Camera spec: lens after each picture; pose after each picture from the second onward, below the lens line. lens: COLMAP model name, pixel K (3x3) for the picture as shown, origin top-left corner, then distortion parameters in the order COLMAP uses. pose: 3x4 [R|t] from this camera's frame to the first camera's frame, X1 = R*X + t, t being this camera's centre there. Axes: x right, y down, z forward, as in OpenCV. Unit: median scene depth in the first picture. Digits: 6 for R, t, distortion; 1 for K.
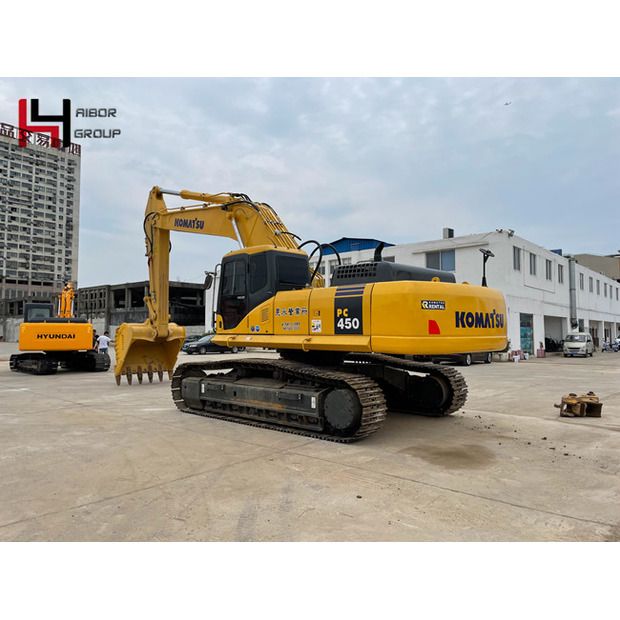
lens RADIAL K [[467.5, 0, 307.8], [0, 467.5, 299.5], [0, 0, 1]] dist [0.100643, -0.113078]
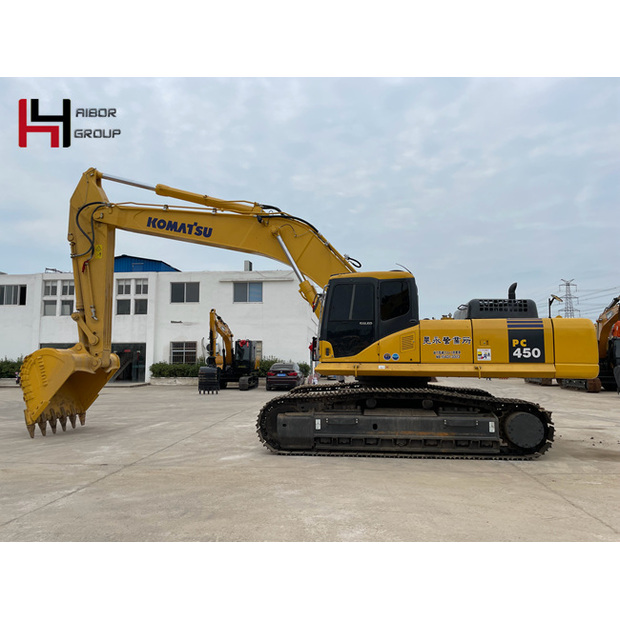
lens RADIAL K [[469.2, 0, 310.0], [0, 469.2, 310.0], [0, 0, 1]] dist [0.090726, -0.114961]
pose [[0.805523, 0.060773, 0.589440, -0.820512], [-0.038721, 0.997999, -0.049980, 0.021265], [-0.591298, 0.017436, 0.806265, 0.313876]]
